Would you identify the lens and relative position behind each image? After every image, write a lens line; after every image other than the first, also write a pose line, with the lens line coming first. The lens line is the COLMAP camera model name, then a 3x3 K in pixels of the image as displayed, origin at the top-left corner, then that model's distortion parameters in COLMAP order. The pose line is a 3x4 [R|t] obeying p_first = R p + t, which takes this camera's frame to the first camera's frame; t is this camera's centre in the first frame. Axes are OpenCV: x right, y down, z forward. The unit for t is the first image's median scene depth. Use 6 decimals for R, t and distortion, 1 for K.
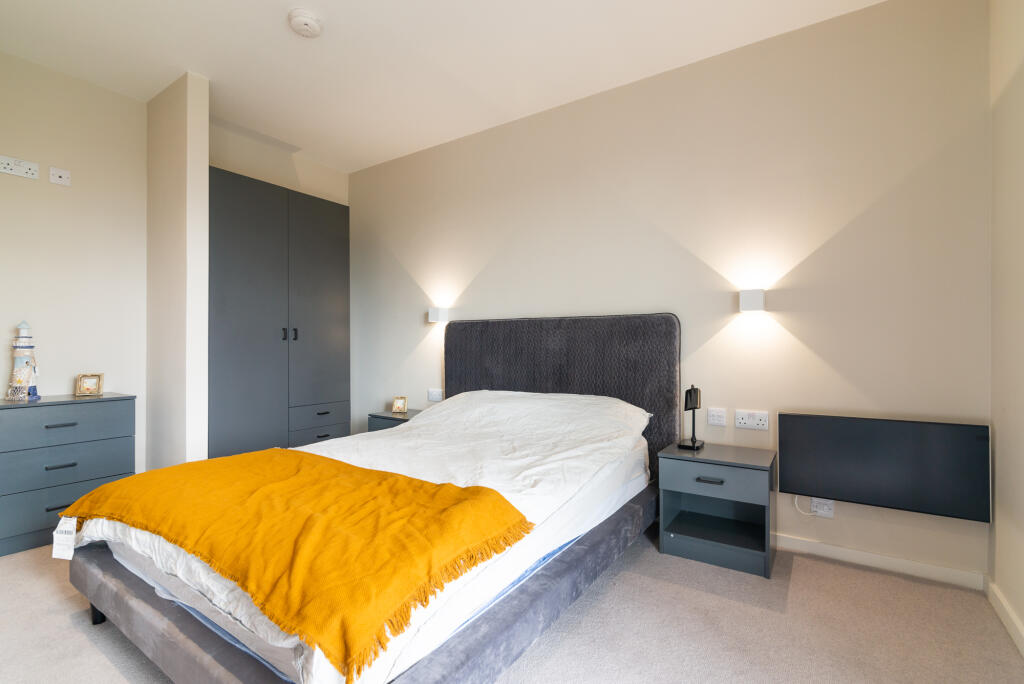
lens RADIAL K [[469.8, 0, 514.6], [0, 469.8, 349.1], [0, 0, 1]] dist [-0.006003, -0.000224]
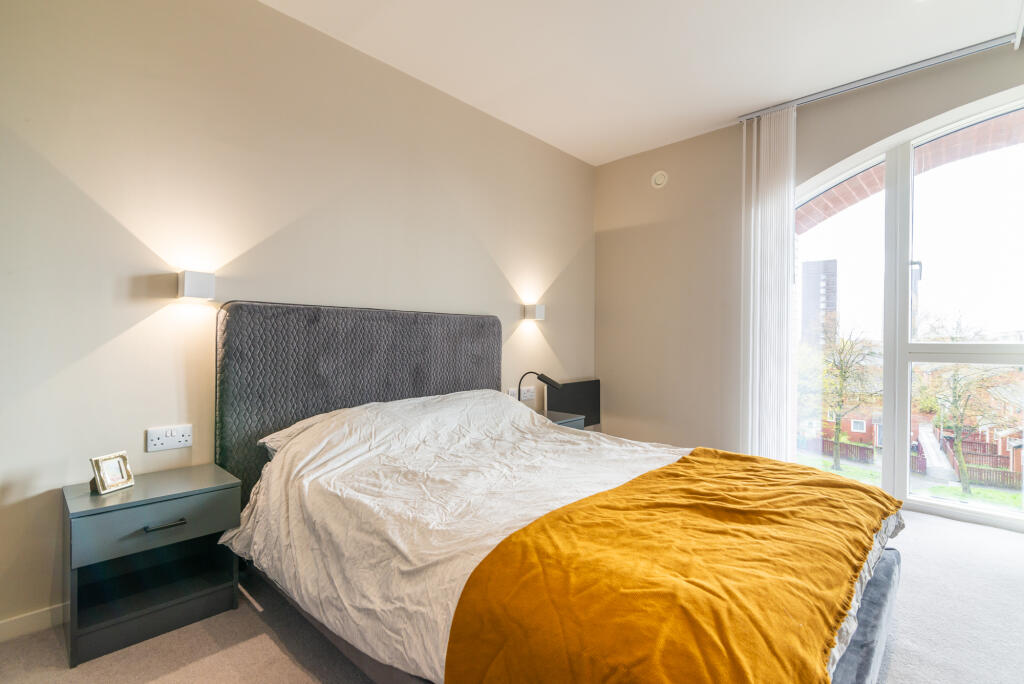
lens RADIAL K [[469.8, 0, 514.4], [0, 469.8, 342.2], [0, 0, 1]] dist [-0.006003, -0.000224]
pose [[0.169391, -0.008609, 0.985511, -0.836031], [-0.005984, 0.999934, 0.009764, -0.019449], [-0.985531, -0.007551, 0.169328, 0.709978]]
